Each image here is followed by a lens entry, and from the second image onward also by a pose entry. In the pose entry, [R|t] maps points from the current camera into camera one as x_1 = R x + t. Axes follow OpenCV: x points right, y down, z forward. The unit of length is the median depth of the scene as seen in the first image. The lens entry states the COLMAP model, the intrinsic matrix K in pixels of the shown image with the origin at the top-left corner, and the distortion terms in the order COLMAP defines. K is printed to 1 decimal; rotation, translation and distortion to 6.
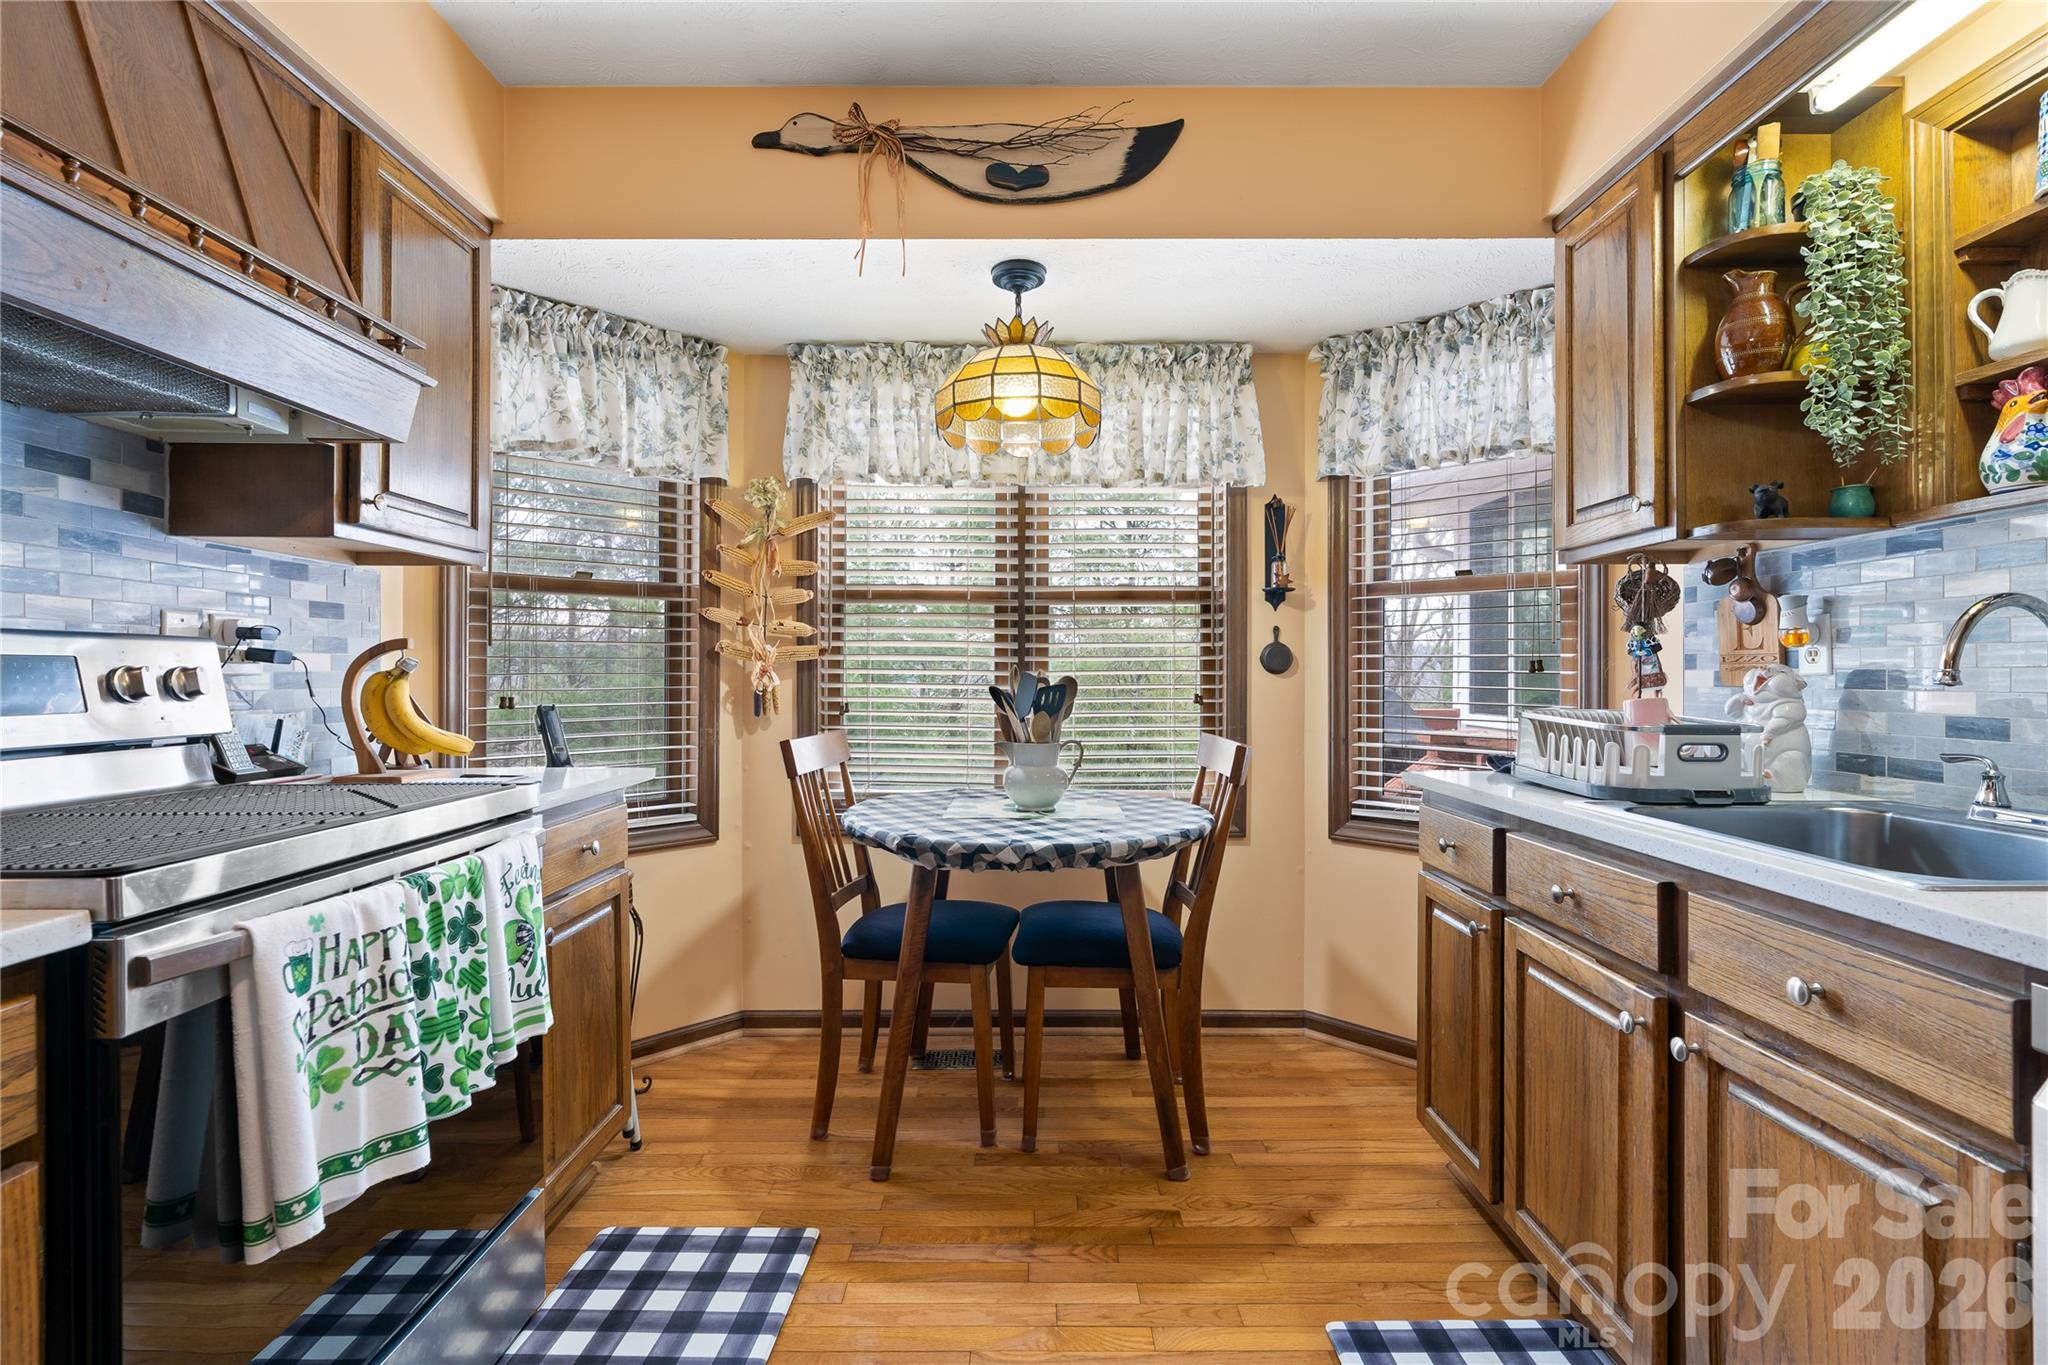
lens RADIAL K [[942.0, 0, 1047.3], [0, 942.0, 671.1], [0, 0, 1]] dist [-0.012899, 0.005890]
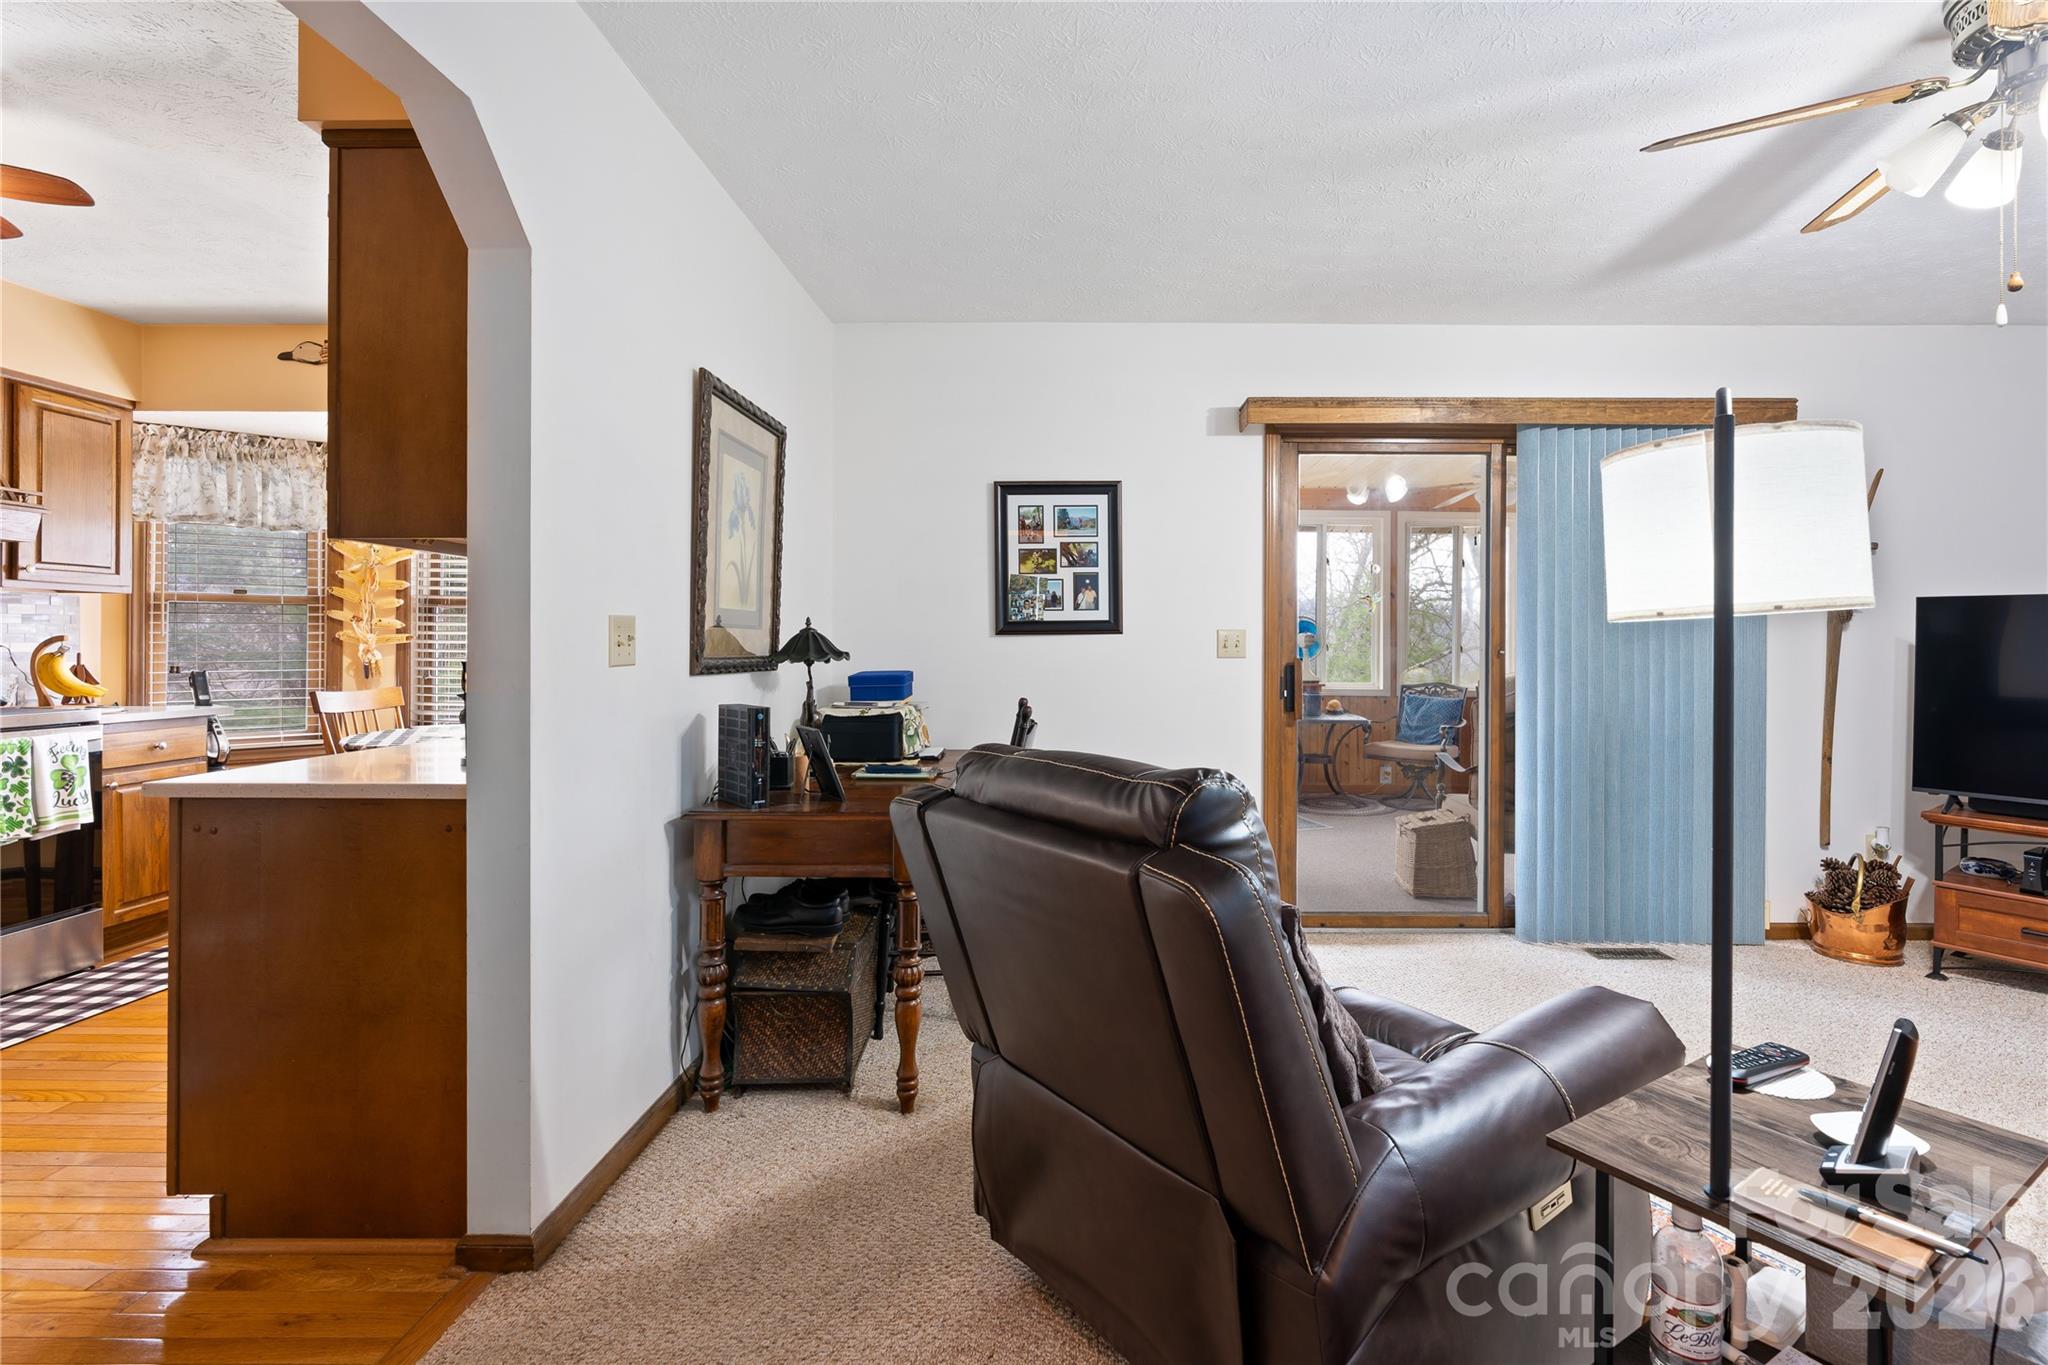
lens RADIAL K [[949.9, 0, 1085.1], [0, 949.9, 646.4], [0, 0, 1]] dist [-0.003323, -0.000028]
pose [[0.999950, 0.004213, -0.009107, 1.252324], [-0.004157, 0.999972, 0.006221, -0.029505], [0.009133, -0.006183, 0.999939, -0.801705]]
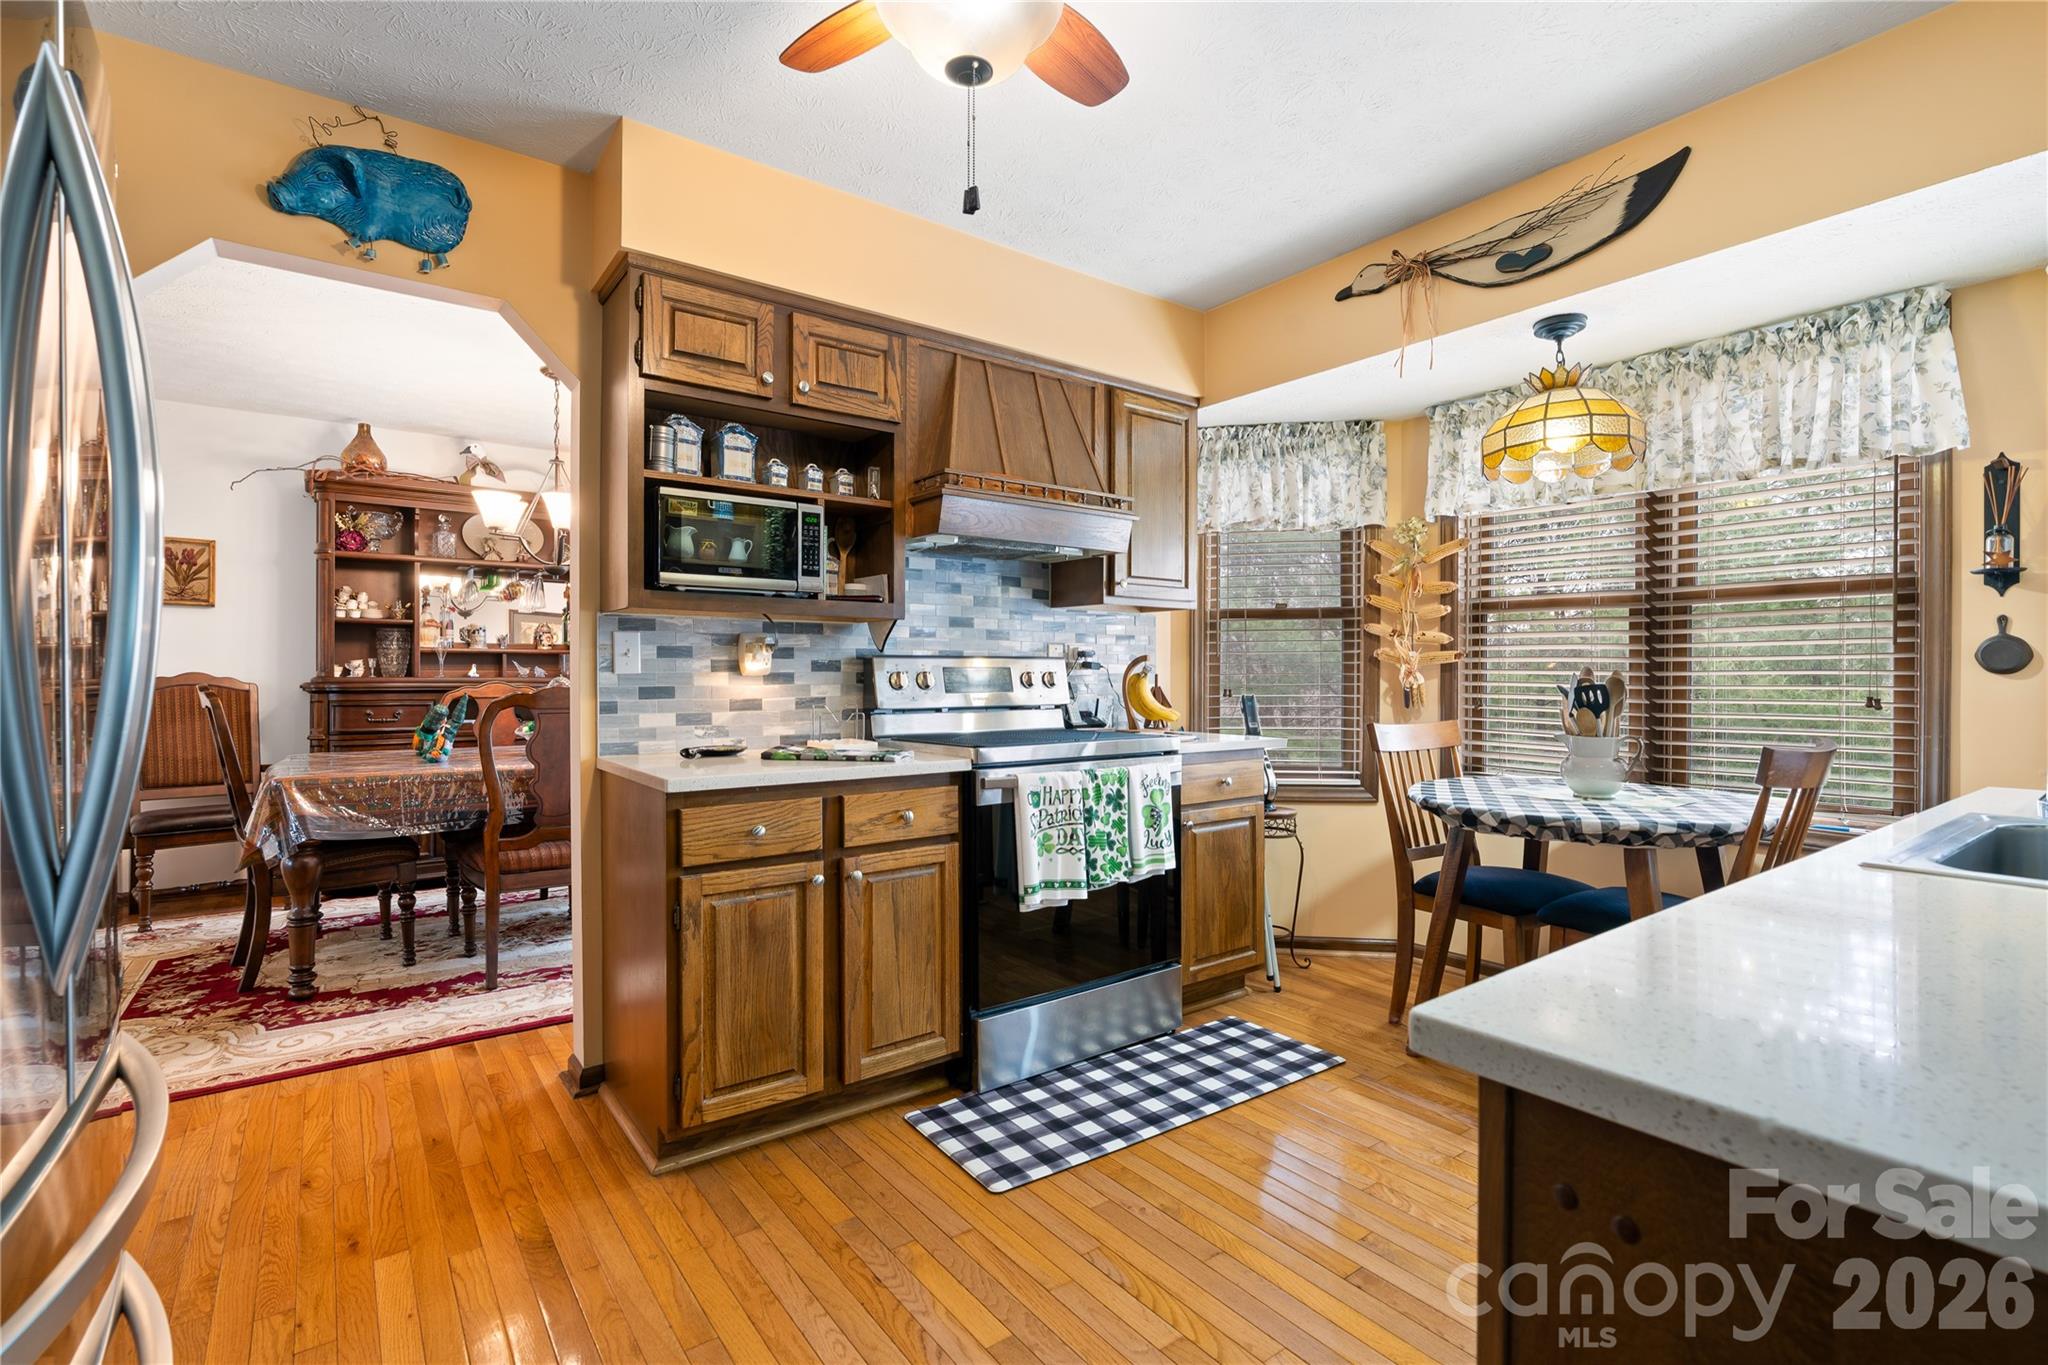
lens RADIAL K [[947.3, 0, 1015.7], [0, 947.3, 677.2], [0, 0, 1]] dist [-0.000128, 0.000299]
pose [[0.586190, 0.002699, -0.810169, 0.564603], [0.003556, 0.999976, 0.005905, -0.003574], [0.810166, -0.006342, 0.586167, -0.232678]]
